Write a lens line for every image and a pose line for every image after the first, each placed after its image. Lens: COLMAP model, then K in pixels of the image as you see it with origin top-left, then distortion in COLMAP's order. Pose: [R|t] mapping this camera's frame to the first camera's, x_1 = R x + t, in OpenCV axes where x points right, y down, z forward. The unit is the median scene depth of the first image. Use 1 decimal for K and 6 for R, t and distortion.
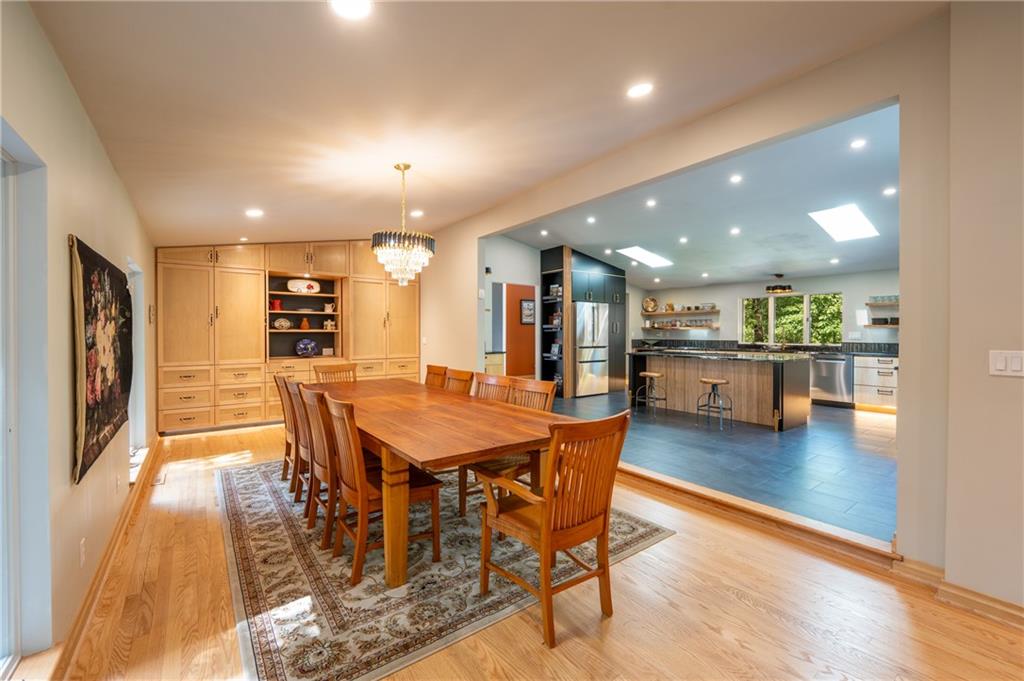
lens RADIAL K [[421.3, 0, 512.9], [0, 421.3, 338.7], [0, 0, 1]] dist [-0.009527, 0.001098]
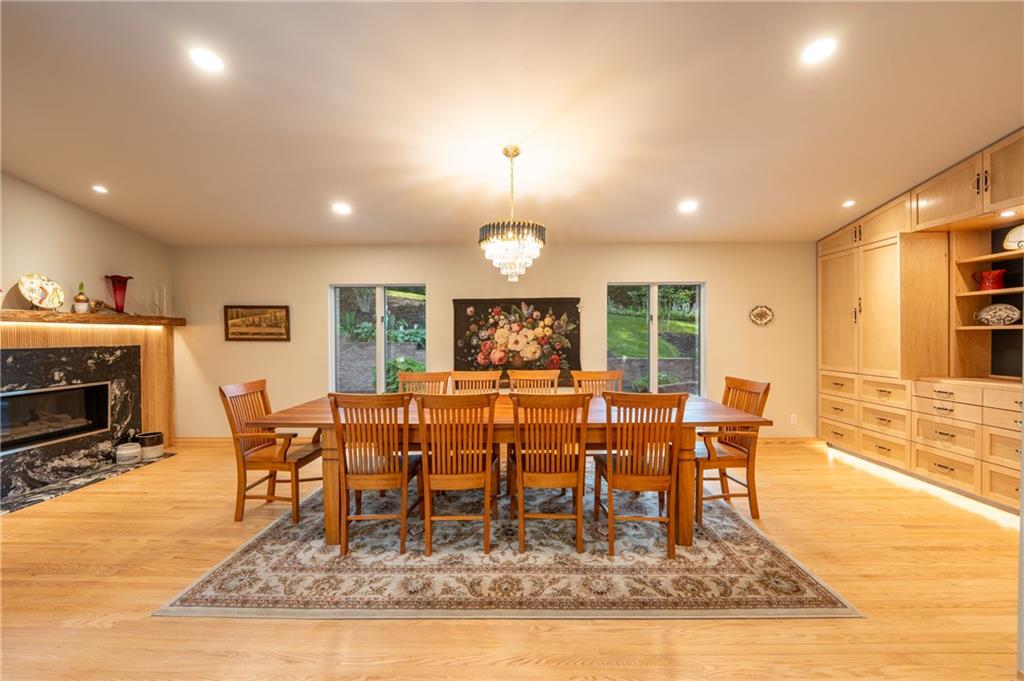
lens RADIAL K [[421.3, 0, 514.6], [0, 421.3, 339.2], [0, 0, 1]] dist [-0.009527, 0.001098]
pose [[-0.598963, 0.012019, -0.800686, 0.281971], [-0.001057, 0.999875, 0.015800, -0.012993], [0.800776, 0.010310, -0.598875, 0.940802]]
